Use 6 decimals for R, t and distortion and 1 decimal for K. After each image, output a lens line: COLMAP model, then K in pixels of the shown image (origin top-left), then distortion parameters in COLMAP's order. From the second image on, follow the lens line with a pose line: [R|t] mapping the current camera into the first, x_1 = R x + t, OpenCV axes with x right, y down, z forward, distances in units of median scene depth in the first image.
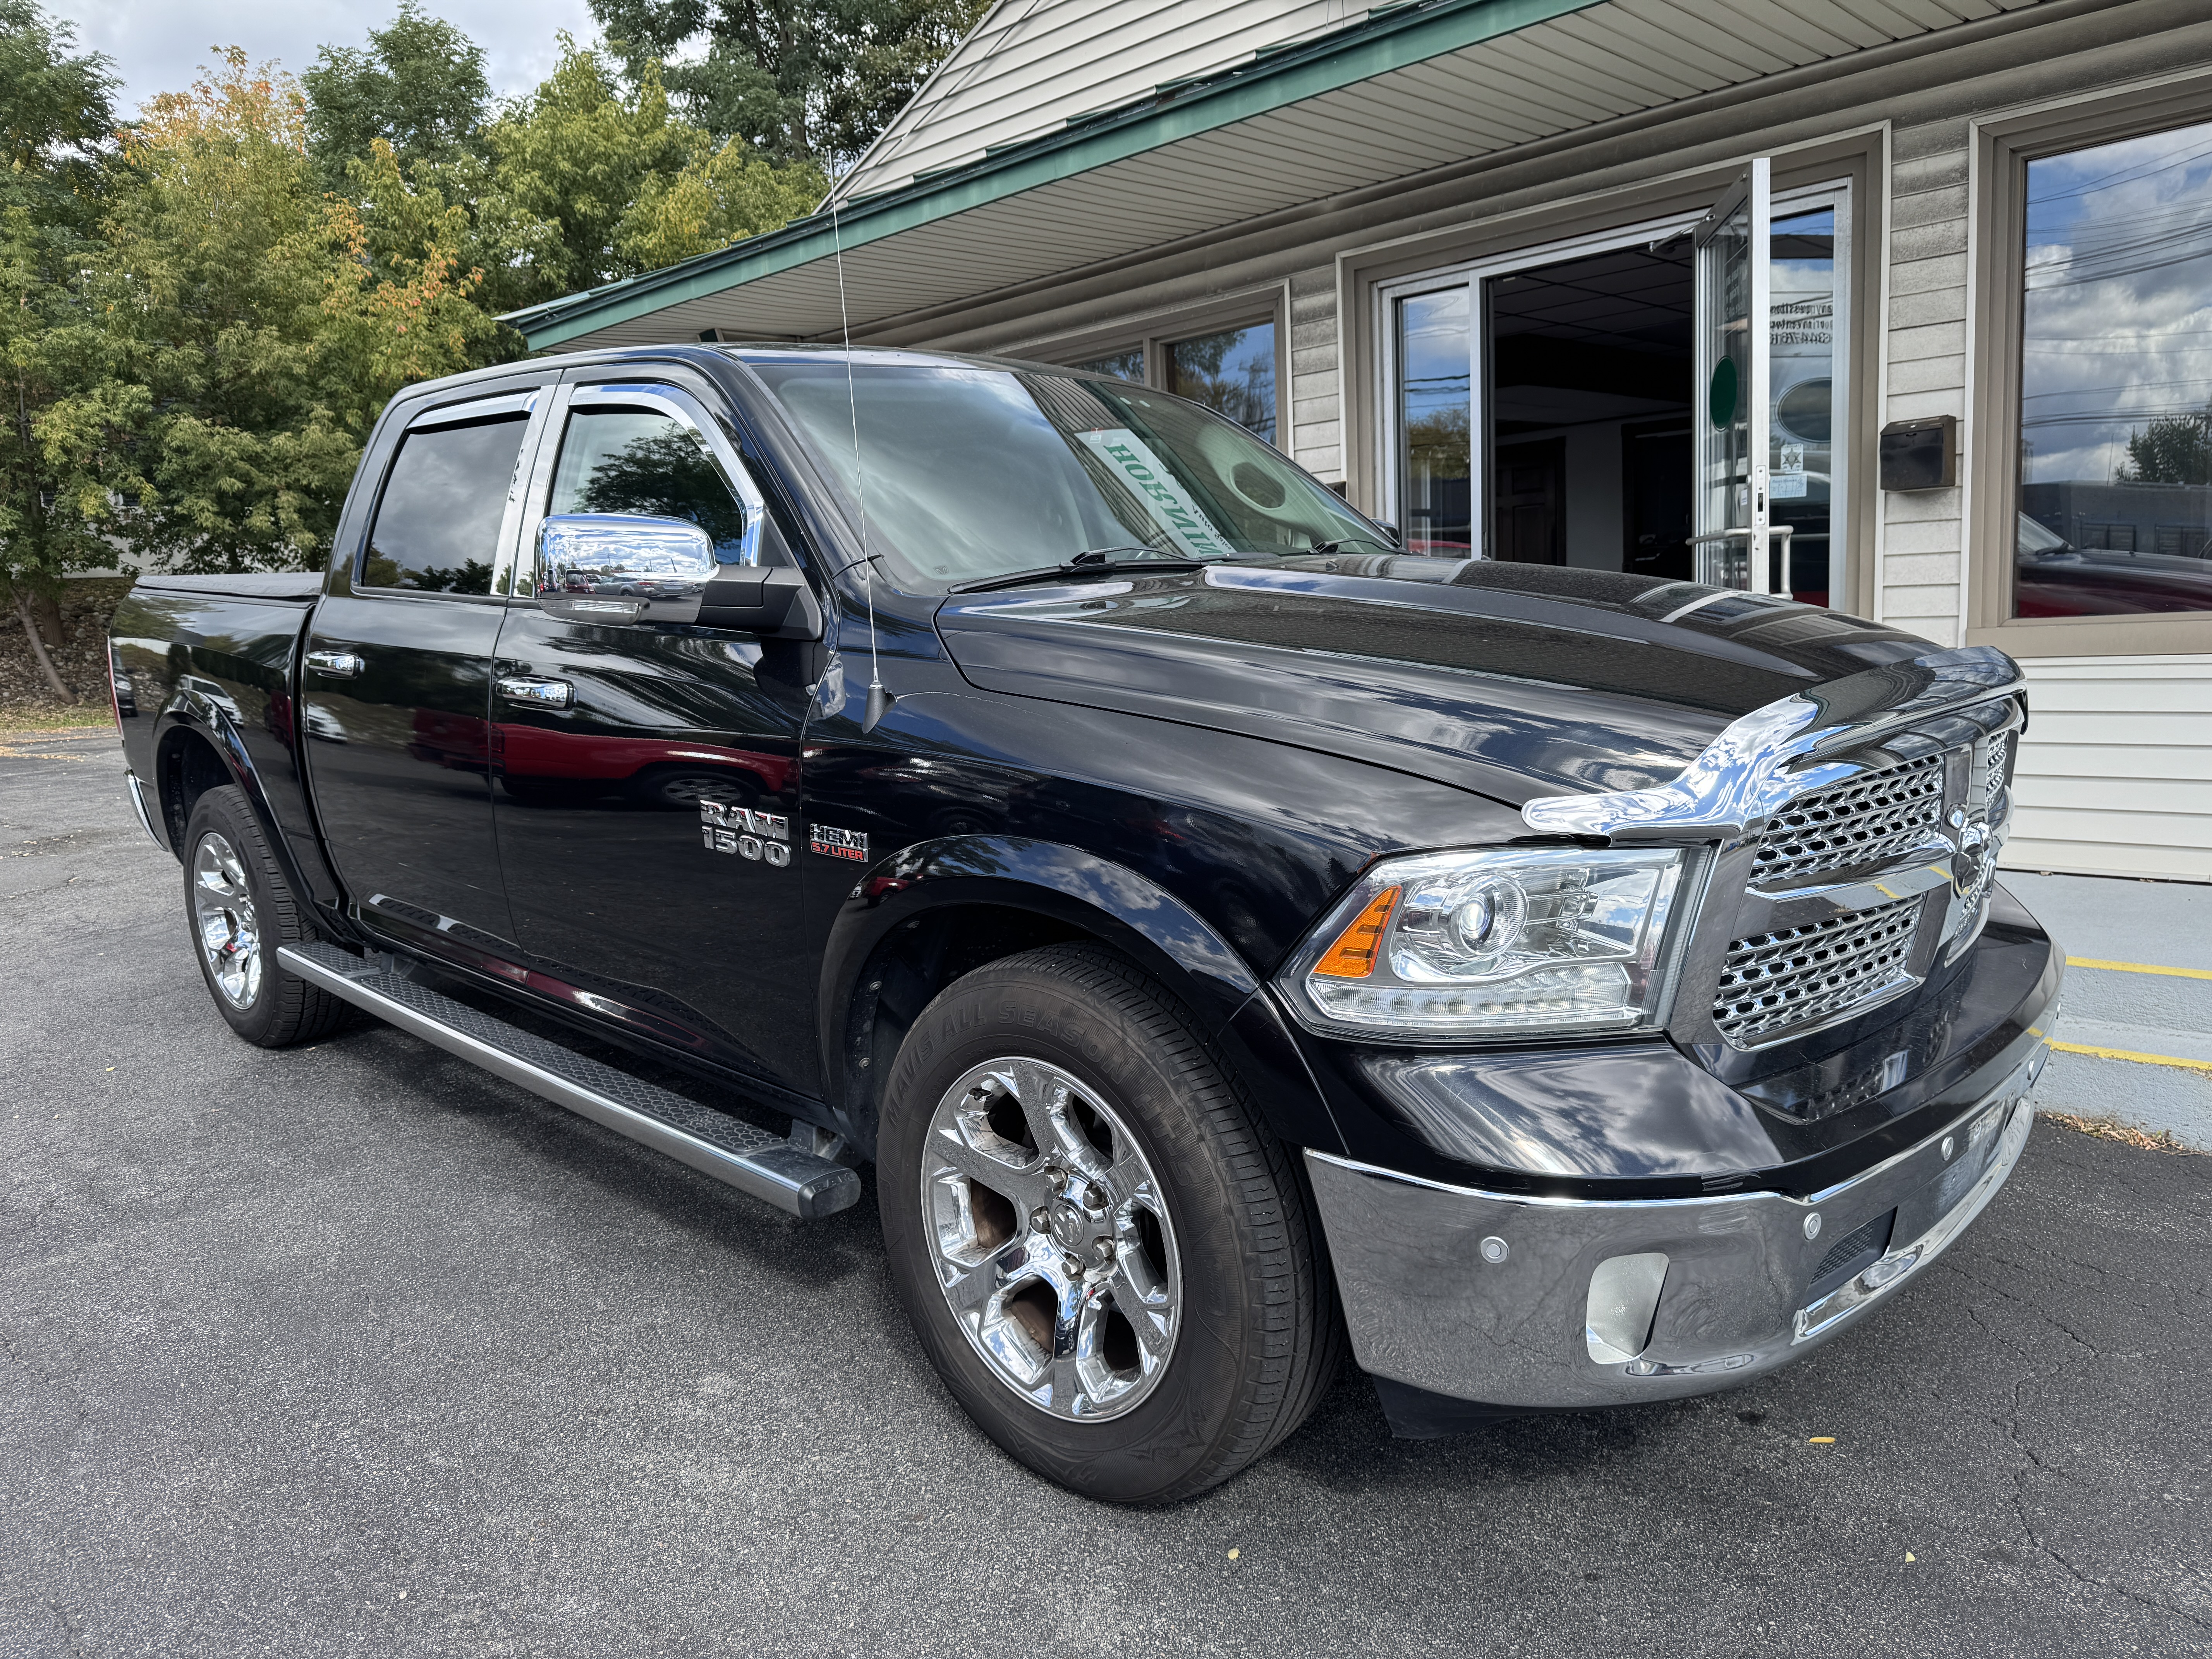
lens RADIAL K [[1598.4, 0, 964.8], [0, 1598.4, 785.8], [0, 0, 1]] dist [0.079434, -0.111504]
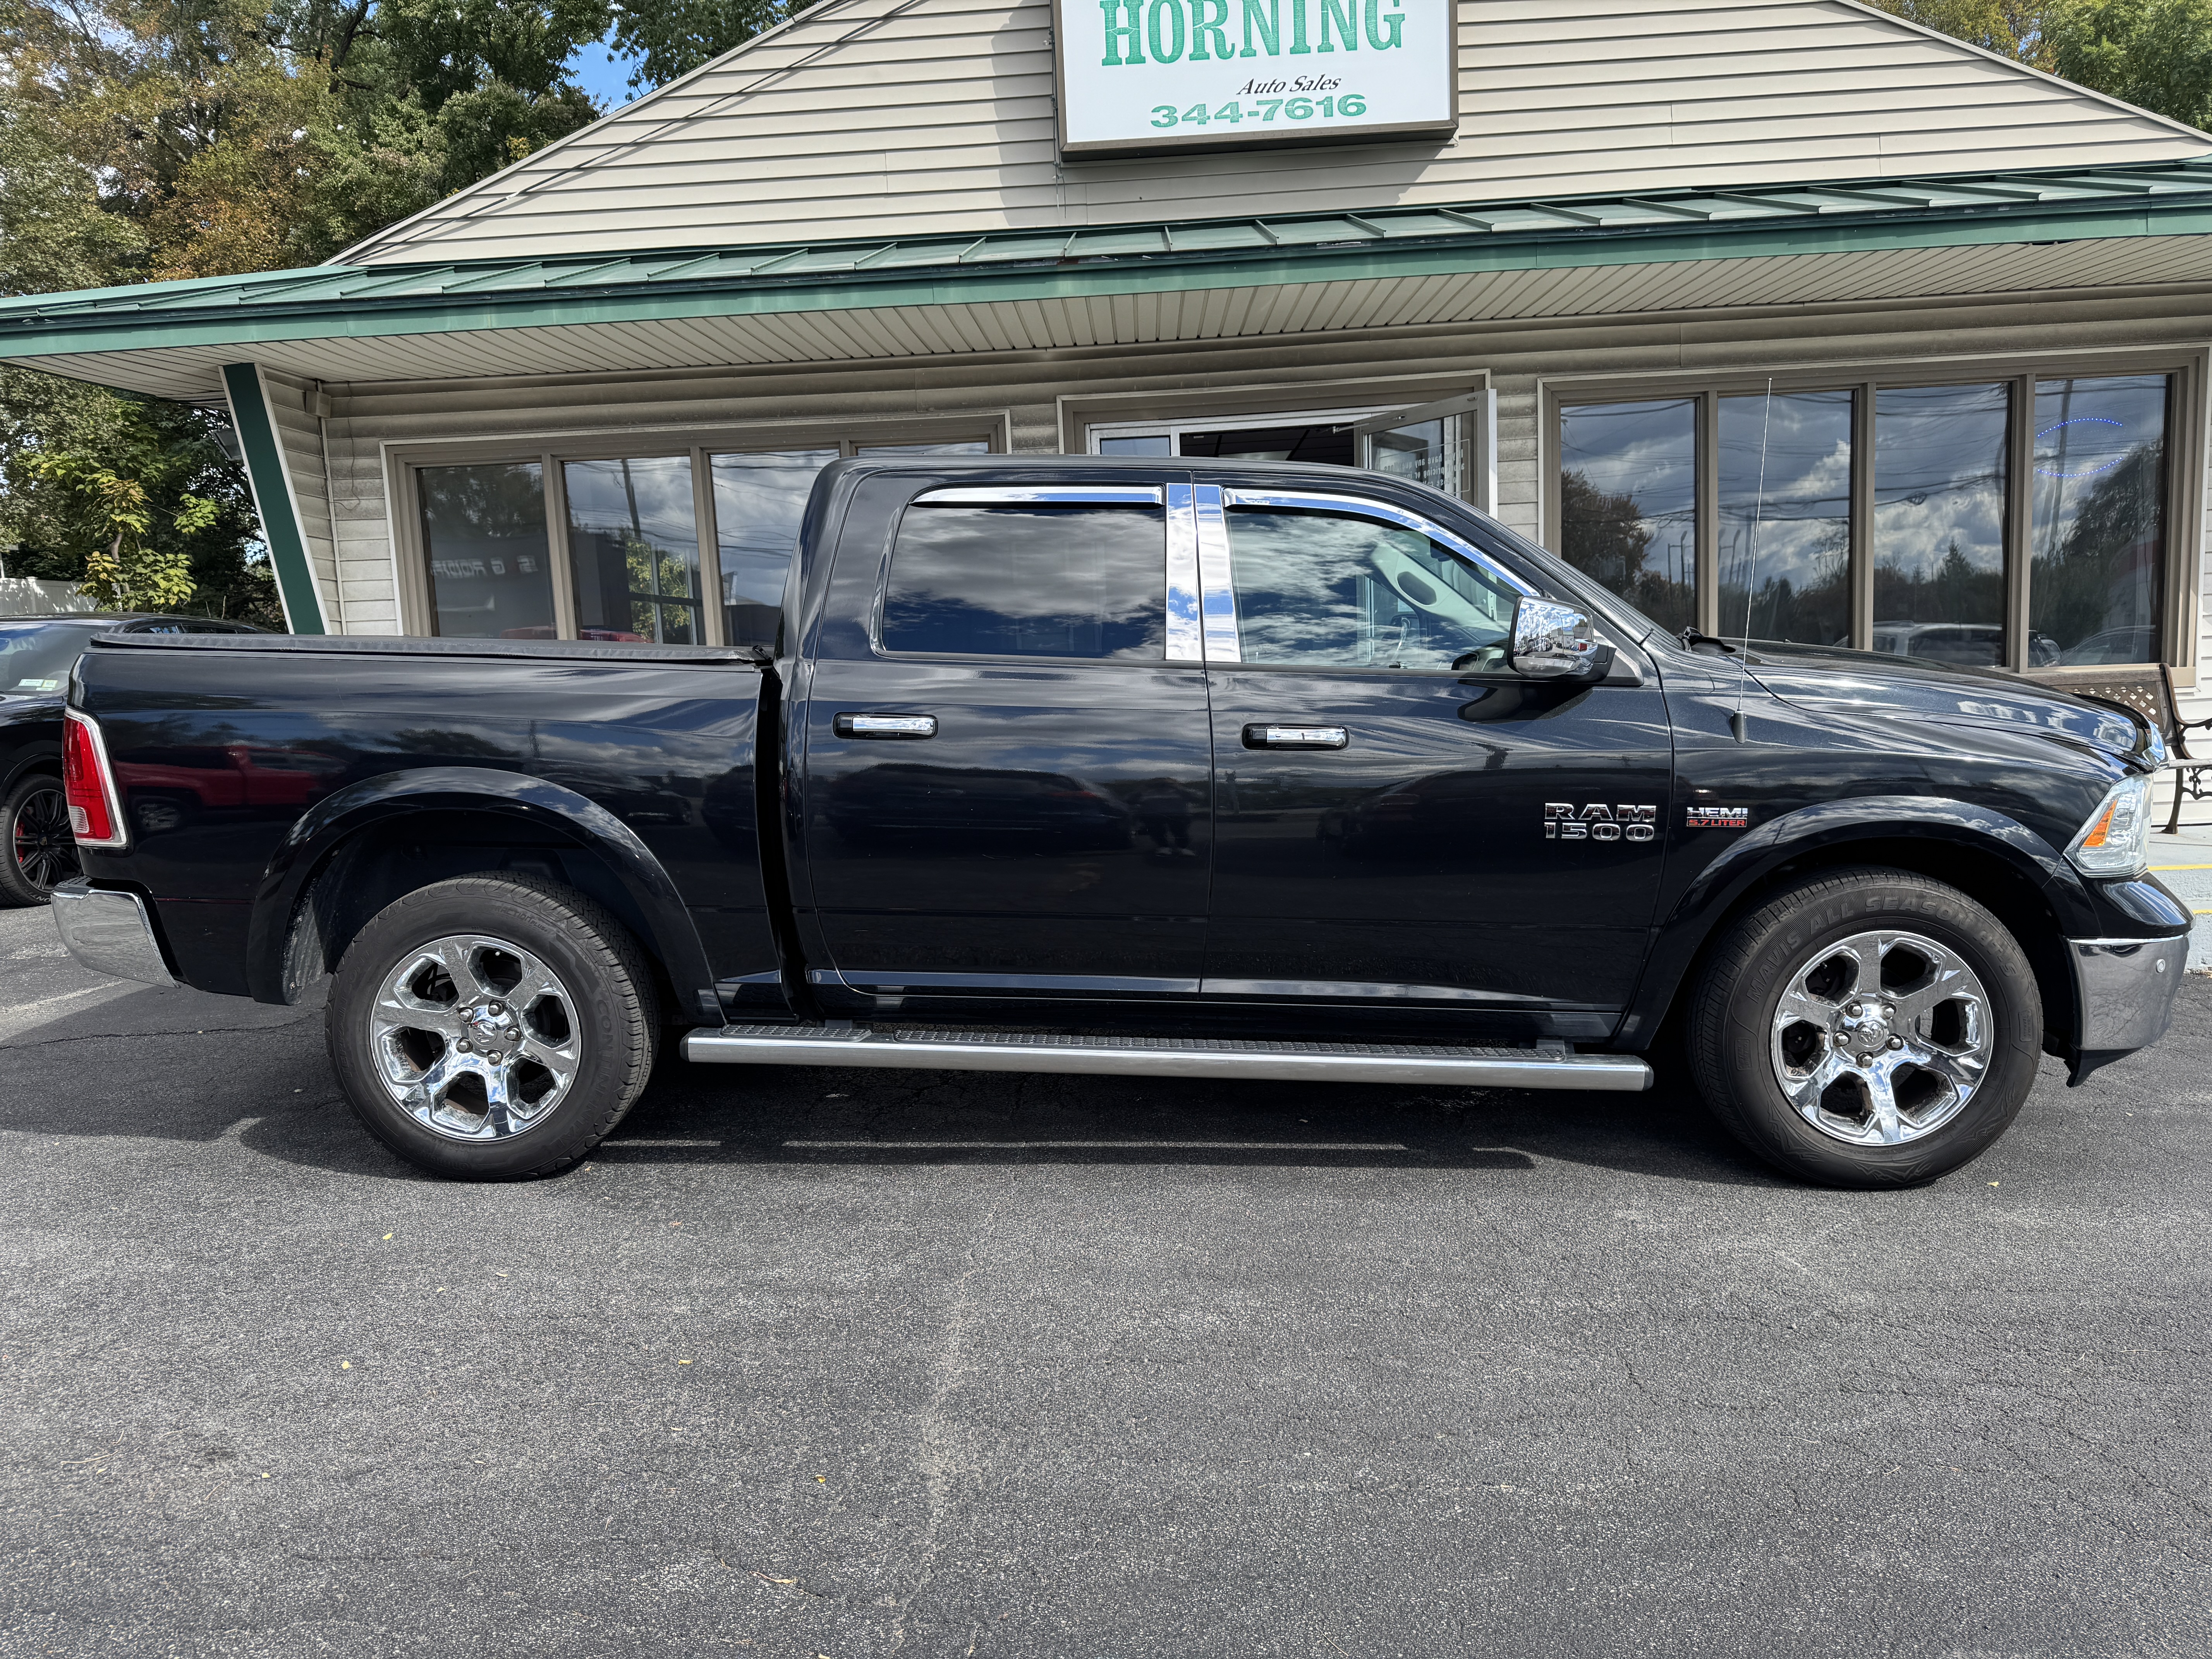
lens RADIAL K [[1629.6, 0, 1039.5], [0, 1629.6, 837.8], [0, 0, 1]] dist [0.096315, -0.079673]
pose [[0.723746, -0.063733, 0.687118, -1.055452], [0.082684, 0.996562, 0.005344, -0.005107], [-0.685095, 0.052946, 0.726527, 0.197350]]
